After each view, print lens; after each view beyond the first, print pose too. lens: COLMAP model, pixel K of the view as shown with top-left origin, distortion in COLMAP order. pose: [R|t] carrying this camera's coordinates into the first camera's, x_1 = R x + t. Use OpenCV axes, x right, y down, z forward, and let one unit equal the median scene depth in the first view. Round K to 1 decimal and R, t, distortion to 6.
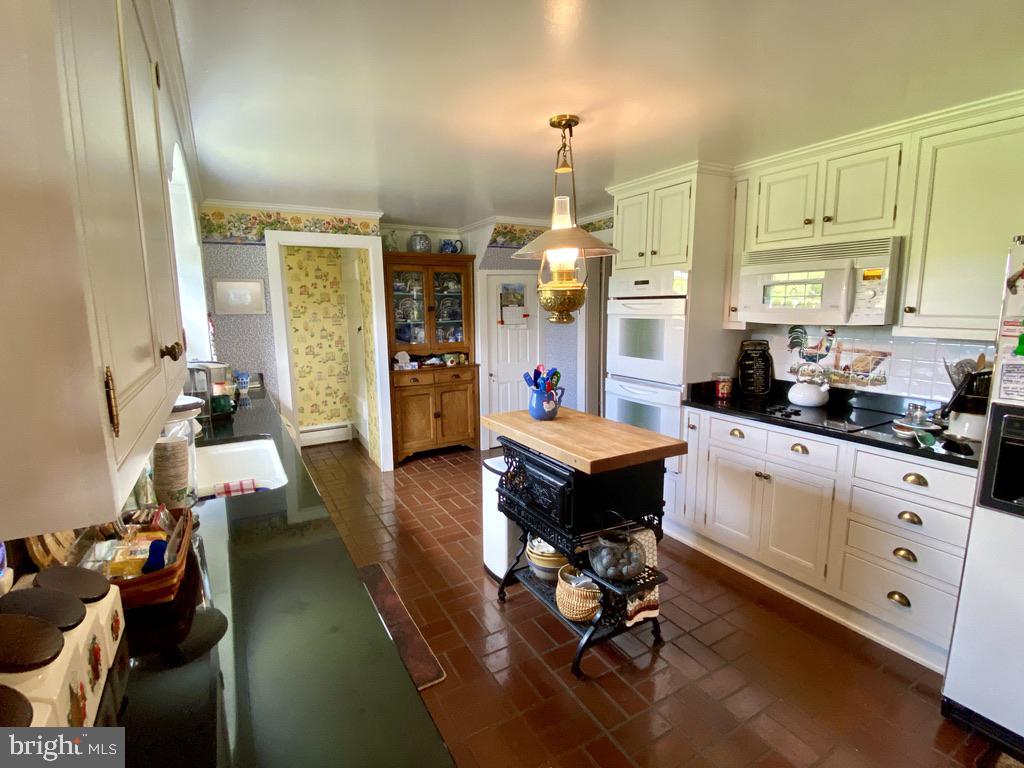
lens RADIAL K [[497.6, 0, 512.3], [0, 497.6, 384.7], [0, 0, 1]] dist [0.027471, -0.003660]
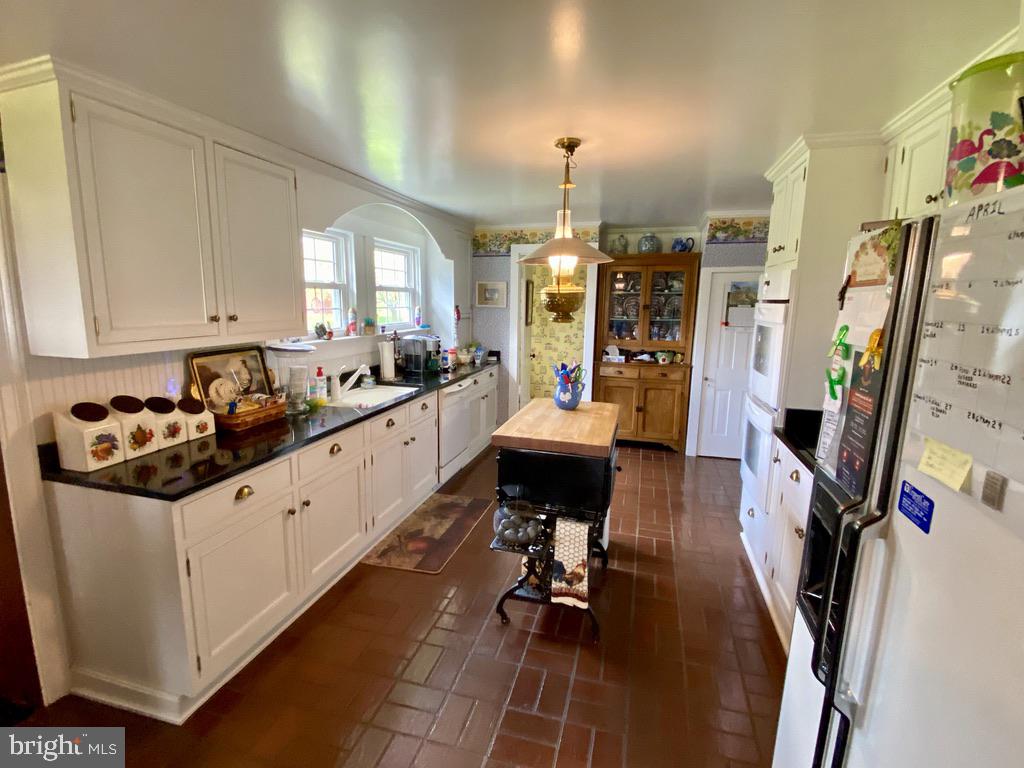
lens RADIAL K [[497.6, 0, 491.7], [0, 497.6, 382.3], [0, 0, 1]] dist [0.027471, -0.003660]
pose [[0.678346, 0.140764, -0.721133, 0.394566], [-0.136803, 0.988511, 0.064270, -0.019750], [0.721895, 0.055055, 0.689809, 0.057039]]
